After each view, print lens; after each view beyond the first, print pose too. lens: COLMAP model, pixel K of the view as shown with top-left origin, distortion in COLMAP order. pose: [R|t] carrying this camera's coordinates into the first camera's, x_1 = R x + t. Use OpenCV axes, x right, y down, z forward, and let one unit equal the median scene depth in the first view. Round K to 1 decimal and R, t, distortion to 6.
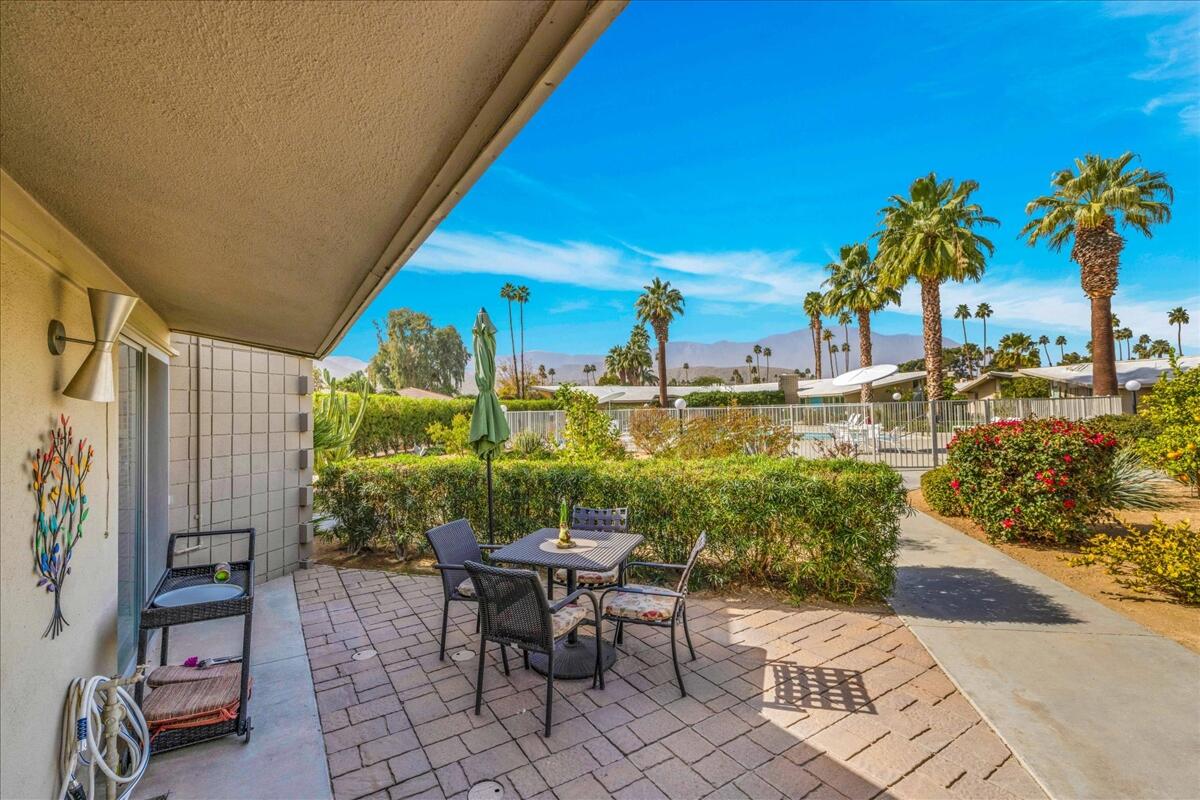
lens RADIAL K [[505.3, 0, 597.2], [0, 505.3, 395.7], [0, 0, 1]] dist [0.001681, -0.000117]
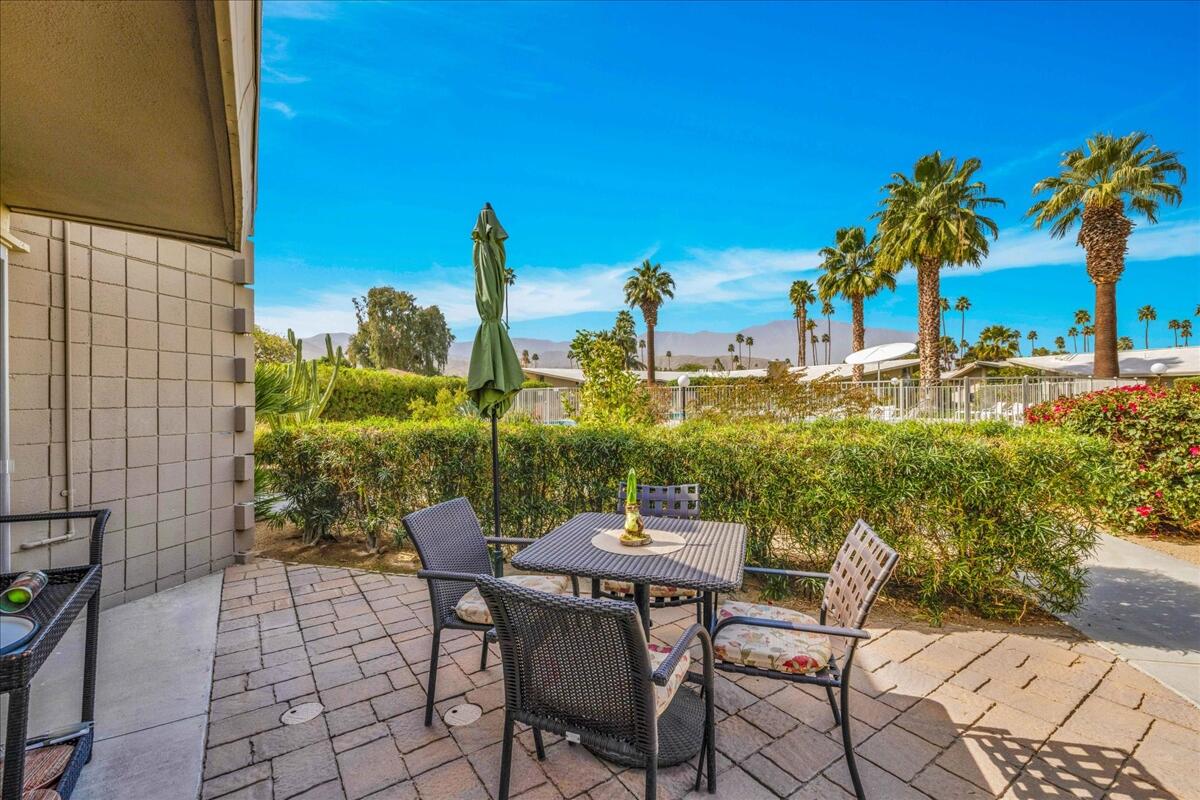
lens RADIAL K [[502.8, 0, 600.0], [0, 502.8, 400.0], [0, 0, 1]] dist [0.003849, 0.000109]
pose [[0.999134, 0.015359, 0.038664, -0.077992], [-0.016744, 0.999220, 0.035761, 0.062550], [-0.038085, -0.036377, 0.998612, 0.238850]]
